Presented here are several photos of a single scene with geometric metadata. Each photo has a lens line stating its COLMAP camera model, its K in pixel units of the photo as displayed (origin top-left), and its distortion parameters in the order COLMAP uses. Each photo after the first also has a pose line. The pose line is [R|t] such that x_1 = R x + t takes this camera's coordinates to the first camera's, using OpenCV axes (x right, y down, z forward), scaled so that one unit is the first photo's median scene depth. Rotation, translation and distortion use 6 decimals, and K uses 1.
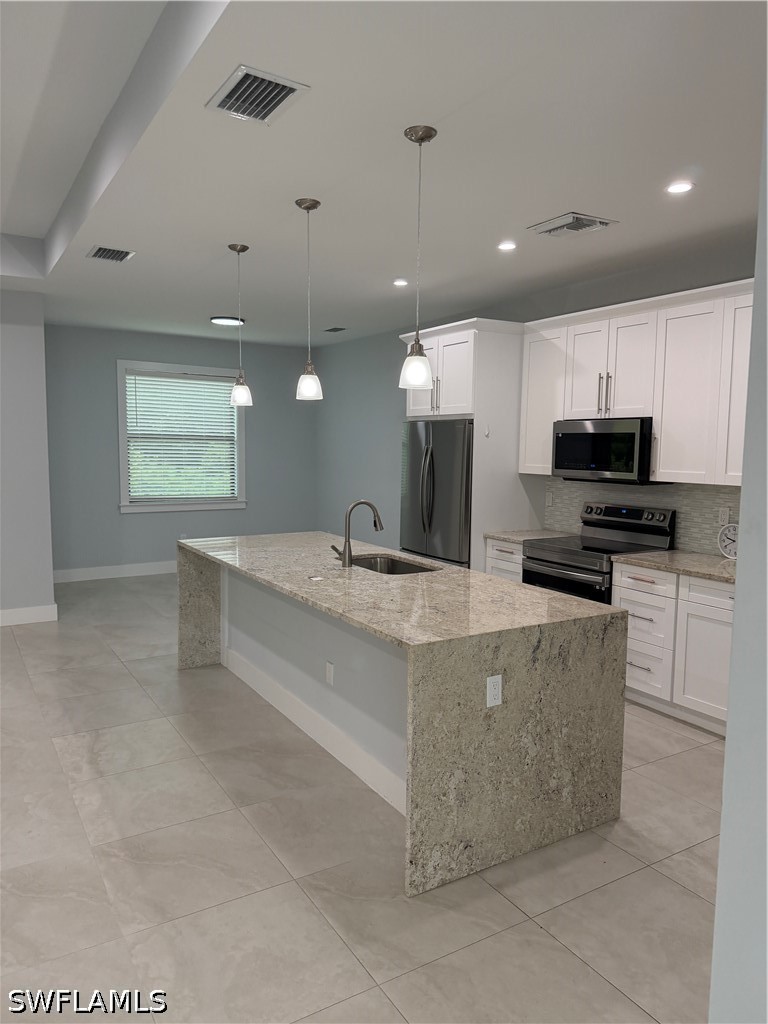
lens RADIAL K [[715.0, 0, 380.5], [0, 715.0, 513.2], [0, 0, 1]] dist [0.049616, -0.060107]
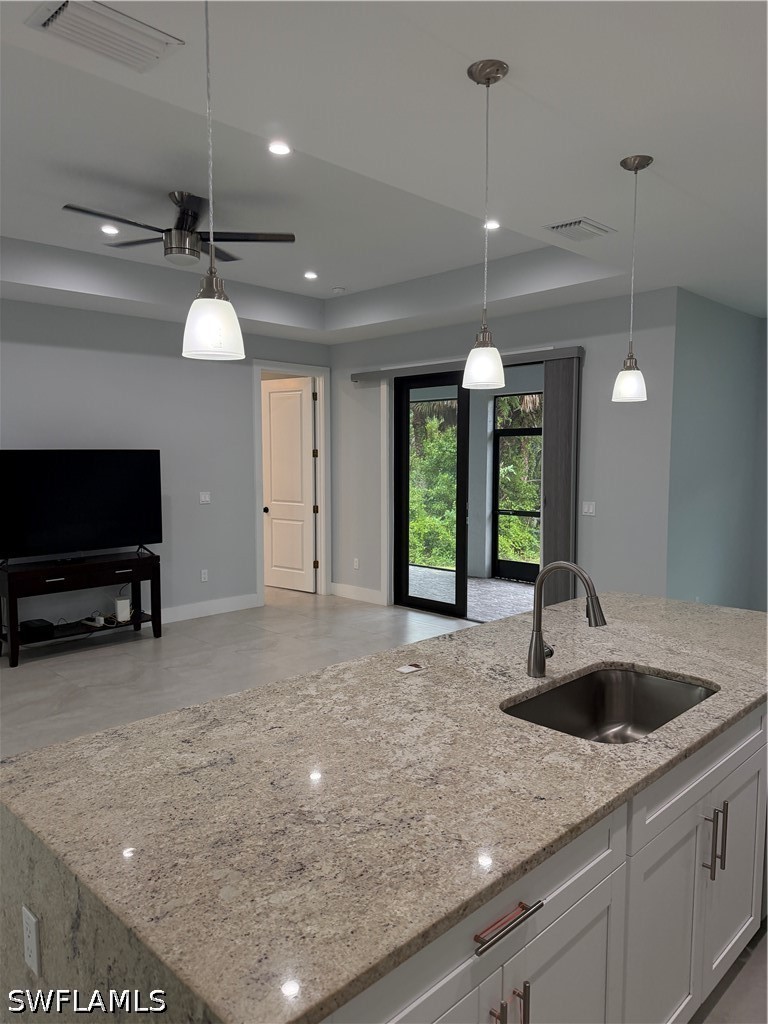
lens RADIAL K [[715.0, 0, 388.1], [0, 715.0, 517.4], [0, 0, 1]] dist [0.049616, -0.060107]
pose [[0.242422, 0.073859, -0.967355, 0.409462], [-0.092618, 0.994306, 0.052706, -0.060526], [0.965740, 0.076818, 0.247882, 0.646912]]
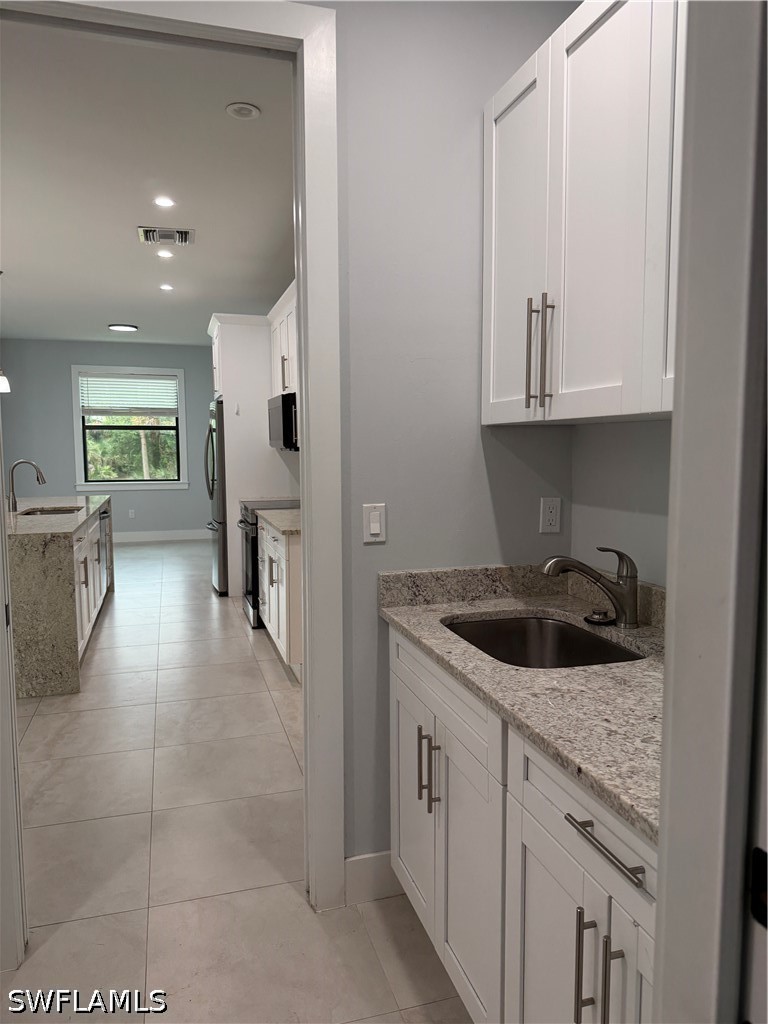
lens RADIAL K [[715.0, 0, 387.6], [0, 715.0, 511.5], [0, 0, 1]] dist [0.049616, -0.060107]
pose [[0.970333, 0.008684, -0.241615, 0.818288], [-0.010422, 0.999928, -0.005913, 0.066672], [0.241547, 0.008256, 0.970354, -0.091969]]
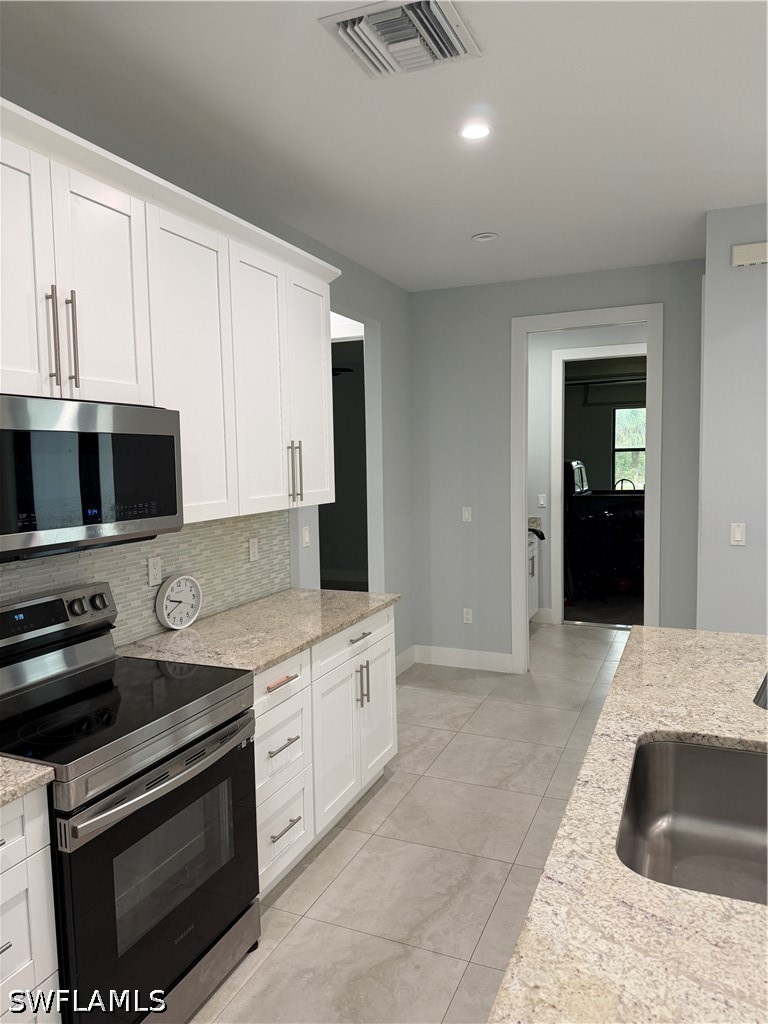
lens RADIAL K [[715.0, 0, 386.6], [0, 715.0, 514.3], [0, 0, 1]] dist [0.049616, -0.060107]
pose [[-0.582582, -0.064774, 0.810187, -0.151050], [0.090677, 0.985417, 0.143986, -0.117750], [-0.807698, 0.157349, -0.568213, 1.190581]]
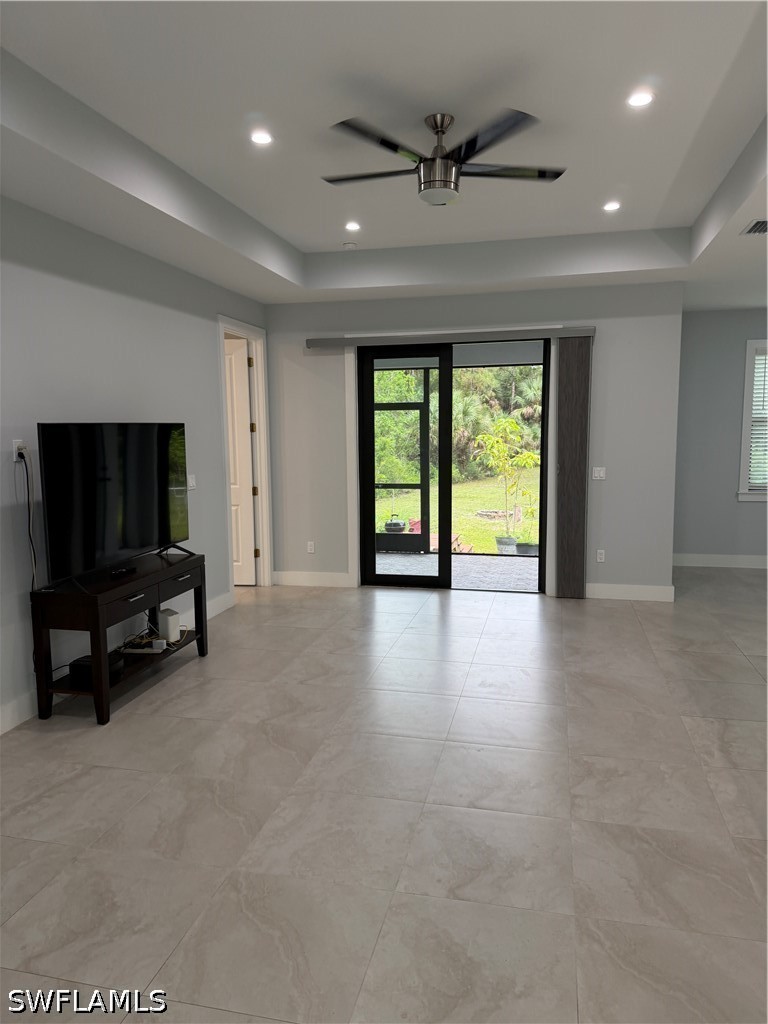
lens RADIAL K [[715.0, 0, 392.5], [0, 715.0, 513.9], [0, 0, 1]] dist [0.049616, -0.060107]
pose [[0.718856, 0.062866, -0.692311, -0.049435], [-0.049767, 0.998001, 0.038950, 0.004943], [0.693376, 0.006455, 0.720547, -0.021461]]
